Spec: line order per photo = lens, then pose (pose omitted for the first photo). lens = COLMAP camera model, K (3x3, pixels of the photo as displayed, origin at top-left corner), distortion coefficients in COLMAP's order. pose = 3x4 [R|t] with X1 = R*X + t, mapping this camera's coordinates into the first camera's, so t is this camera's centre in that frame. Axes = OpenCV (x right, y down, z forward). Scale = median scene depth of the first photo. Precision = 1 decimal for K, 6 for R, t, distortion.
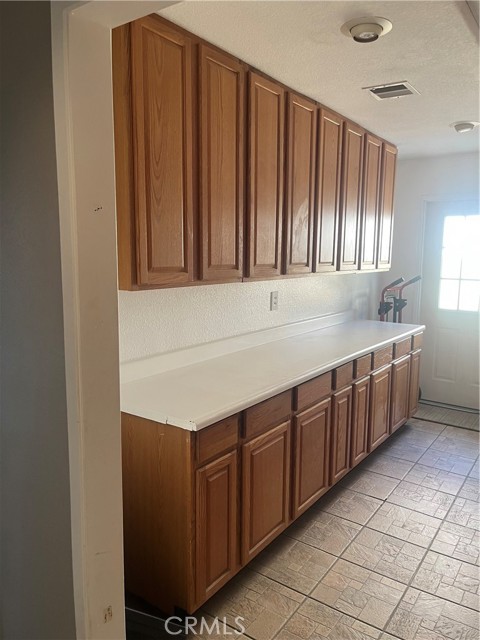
lens RADIAL K [[489.5, 0, 240.0], [0, 489.5, 320.0], [0, 0, 1]] dist [0.066733, -0.071724]
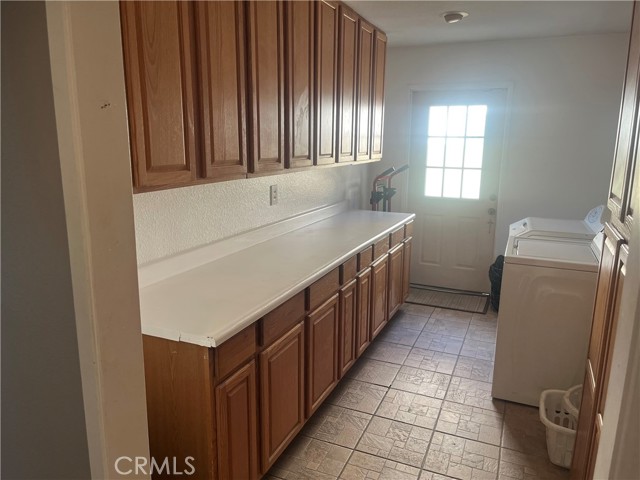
lens RADIAL K [[489.5, 0, 320.0], [0, 489.5, 240.0], [0, 0, 1]] dist [0.066733, -0.071724]
pose [[0.977827, -0.043441, 0.204861, -0.052365], [0.028951, 0.996896, 0.073207, -0.023552], [-0.207406, -0.065653, 0.976049, 0.049645]]
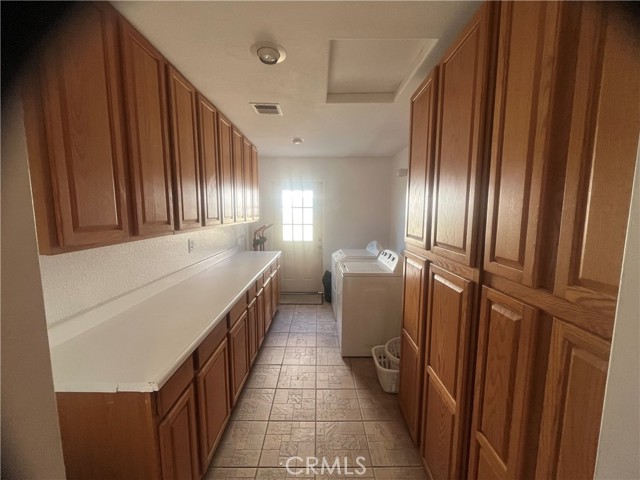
lens RADIAL K [[259.4, 0, 320.0], [0, 259.4, 240.0], [0, 0, 1]] dist [-0.001156, -0.000131]
pose [[0.812887, -0.072885, 0.577843, -0.069443], [0.085890, 0.996293, 0.004838, -0.033880], [-0.576053, 0.045698, 0.816134, 0.249903]]
